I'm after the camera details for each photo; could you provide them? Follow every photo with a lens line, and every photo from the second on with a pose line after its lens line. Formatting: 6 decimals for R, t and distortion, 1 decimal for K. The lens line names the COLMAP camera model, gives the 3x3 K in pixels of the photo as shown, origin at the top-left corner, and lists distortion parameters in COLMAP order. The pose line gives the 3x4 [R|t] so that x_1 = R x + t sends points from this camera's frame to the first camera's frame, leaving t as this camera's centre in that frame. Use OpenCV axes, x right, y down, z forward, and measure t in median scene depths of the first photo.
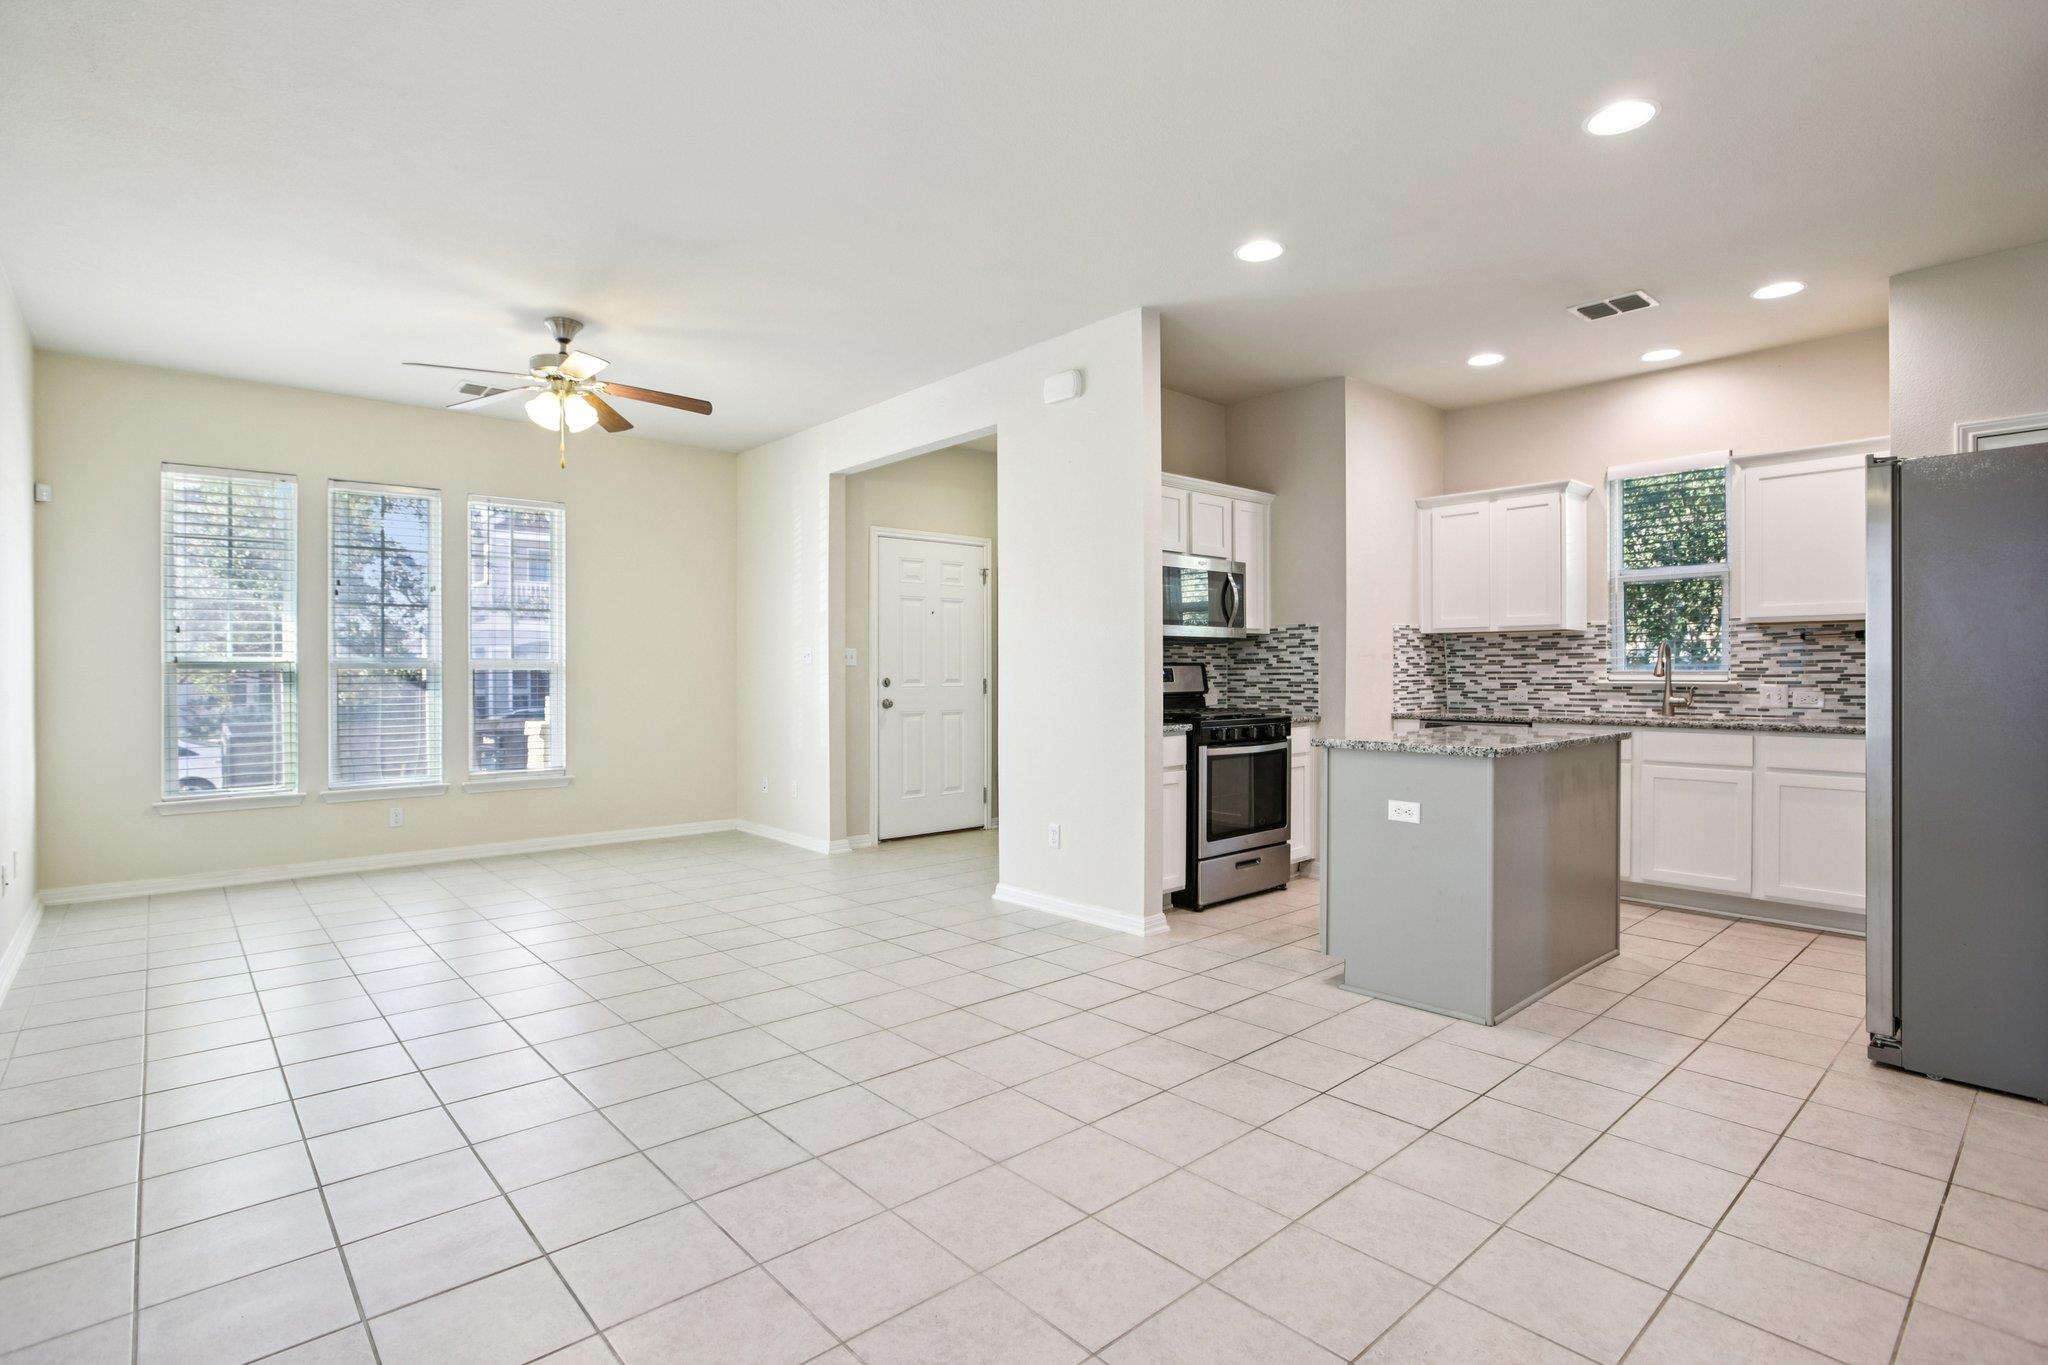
lens RADIAL K [[977.8, 0, 1041.4], [0, 977.8, 678.4], [0, 0, 1]] dist [-0.031498, 0.016983]
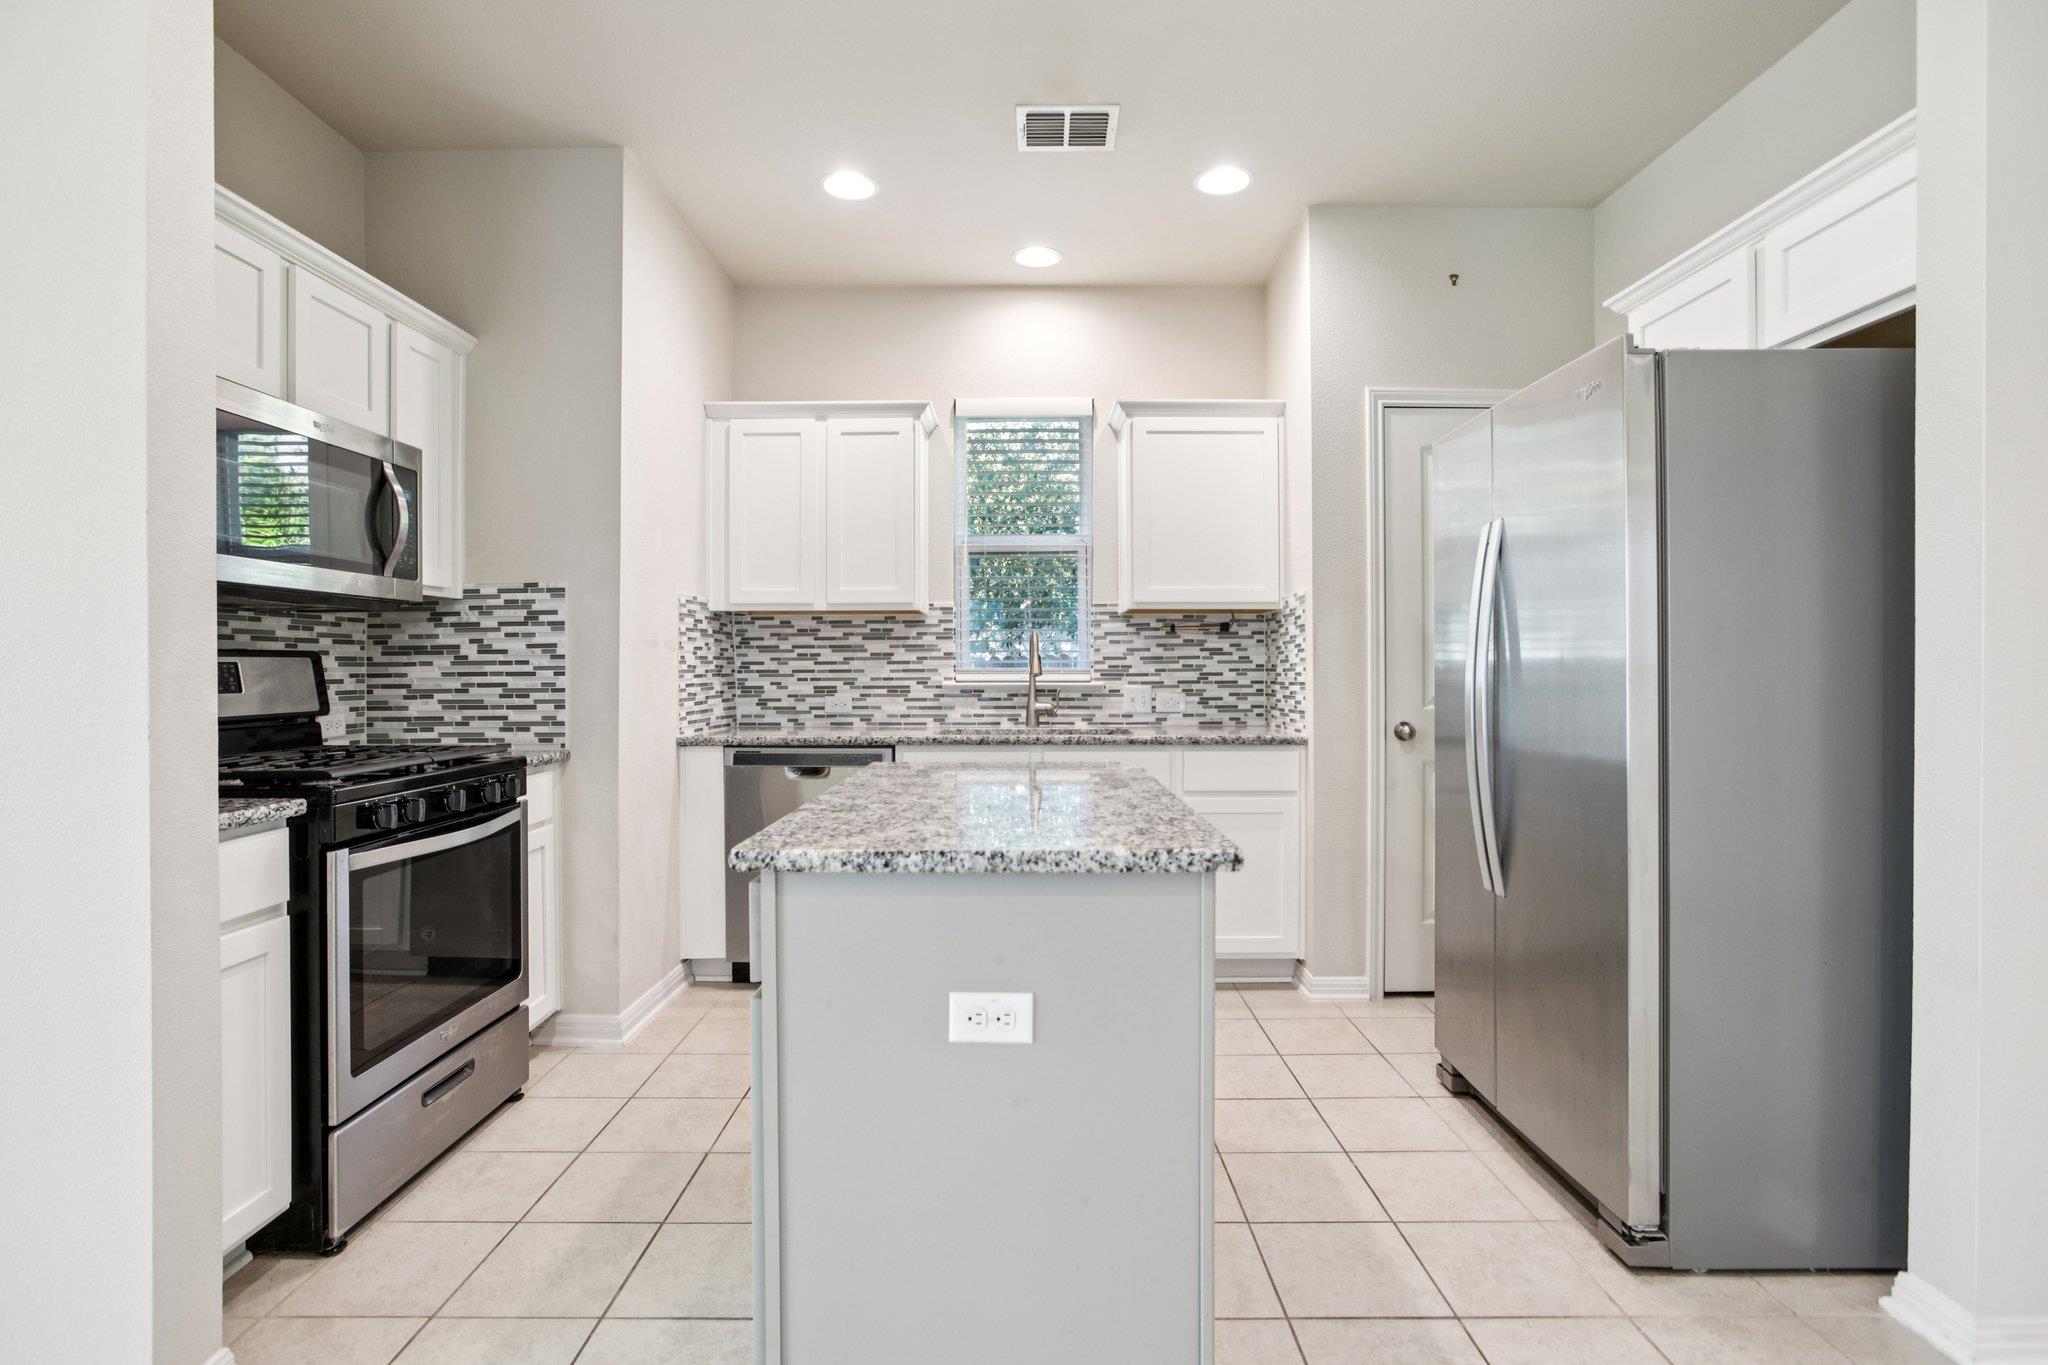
lens RADIAL K [[1000.9, 0, 1018.3], [0, 1000.9, 670.7], [0, 0, 1]] dist [-0.057266, 0.035577]
pose [[0.678354, -0.000634, 0.734735, 0.046858], [0.005144, 0.999979, -0.003886, -0.002910], [-0.734717, 0.006416, 0.678344, 0.429481]]
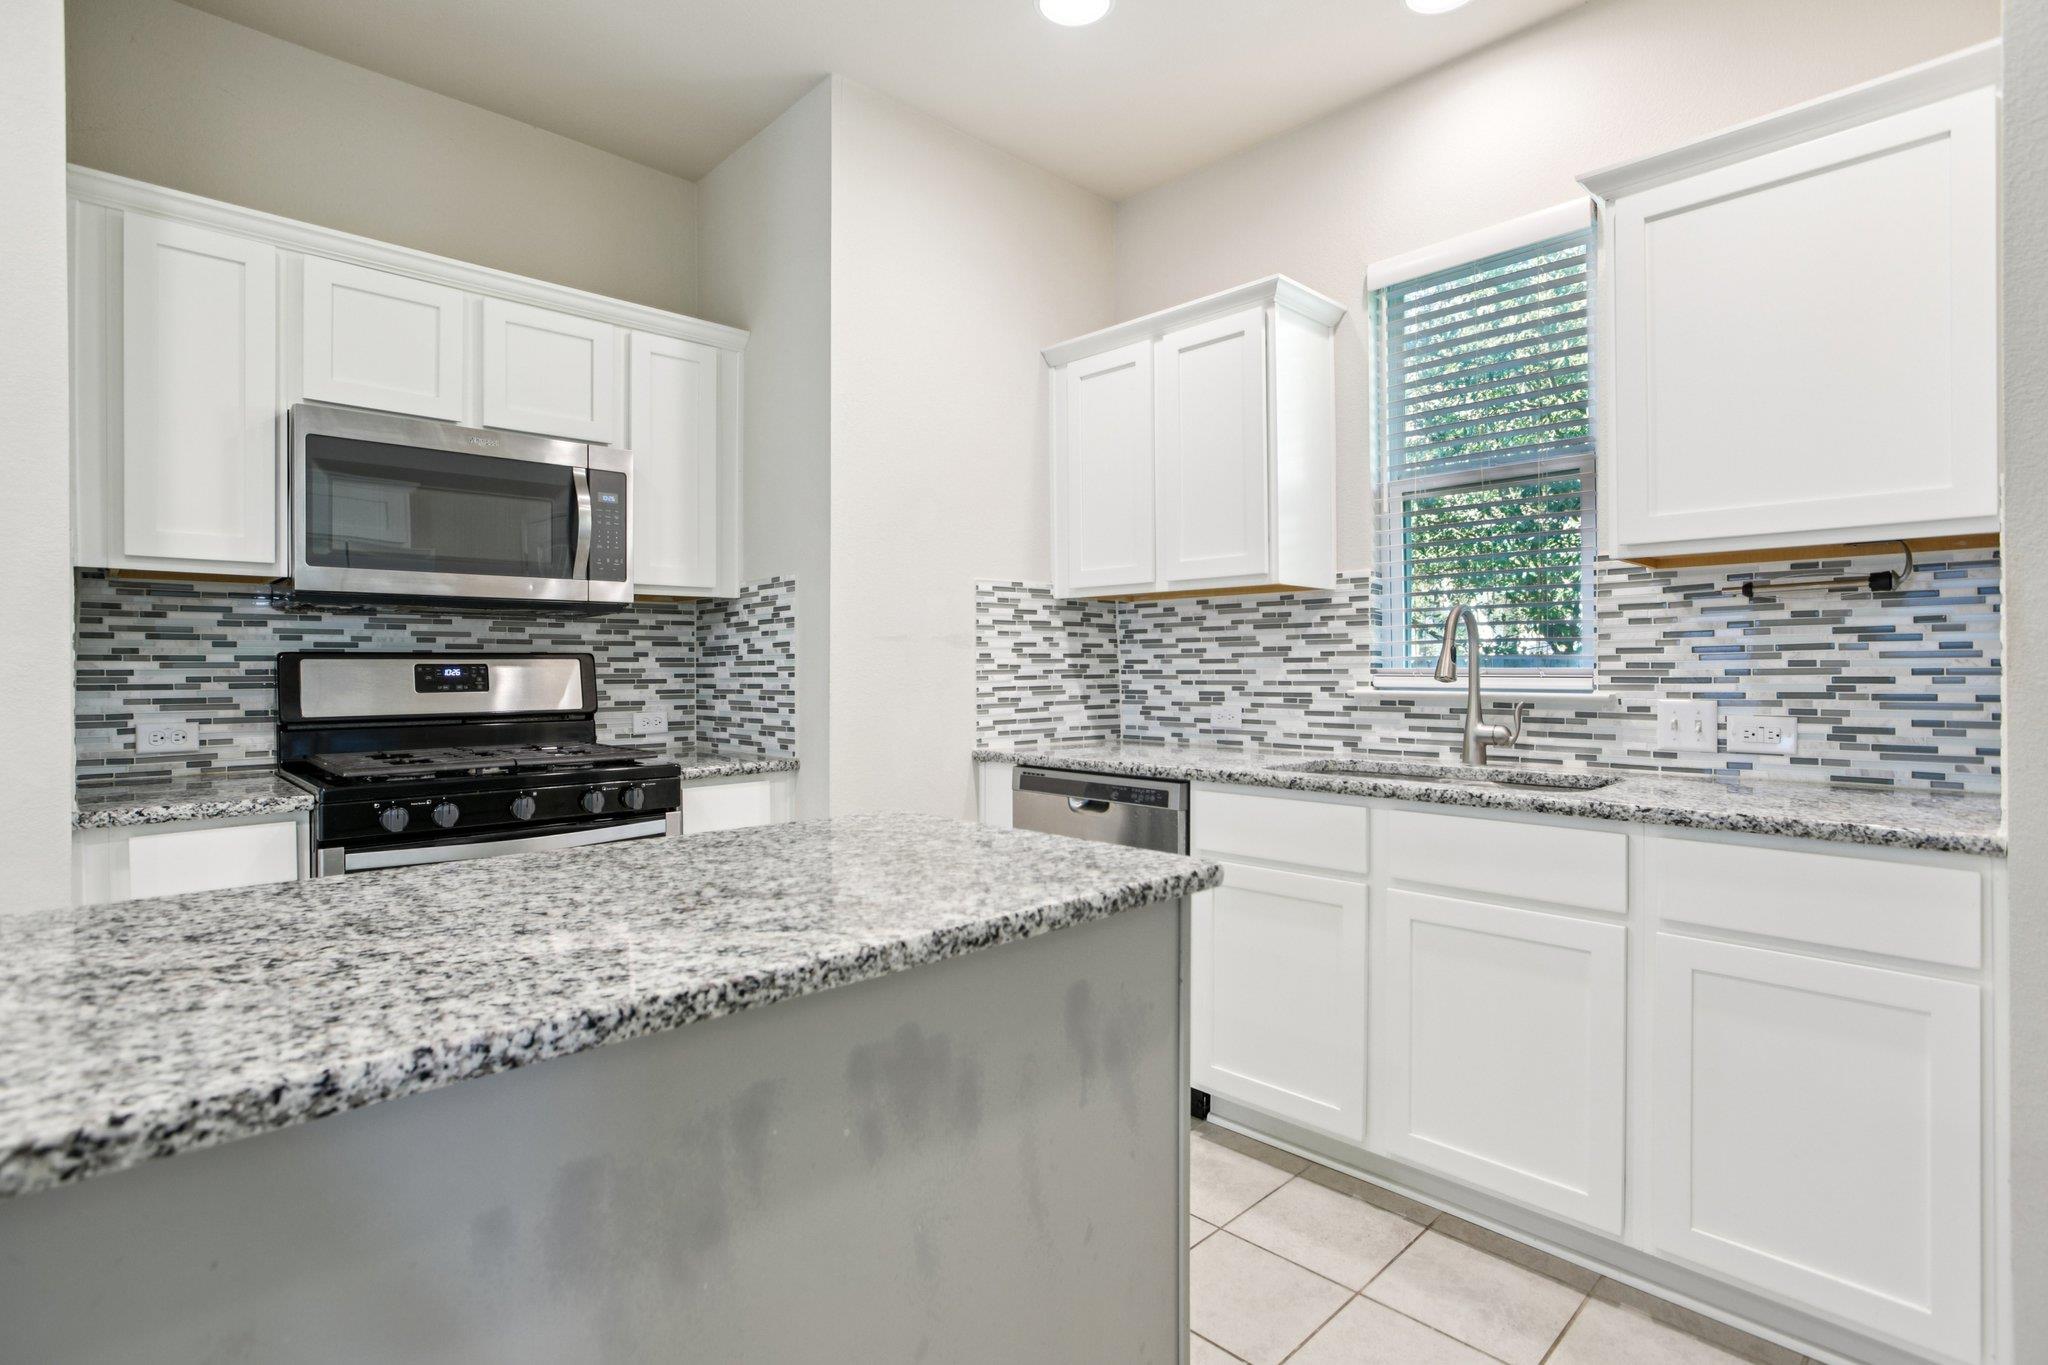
lens RADIAL K [[1000.9, 0, 1018.3], [0, 1000.9, 670.7], [0, 0, 1]] dist [-0.057266, 0.035577]
pose [[0.999678, -0.000320, 0.025377, 0.380899], [0.000425, 0.999991, -0.004131, -0.004615], [-0.025375, 0.004141, 0.999669, 0.480940]]
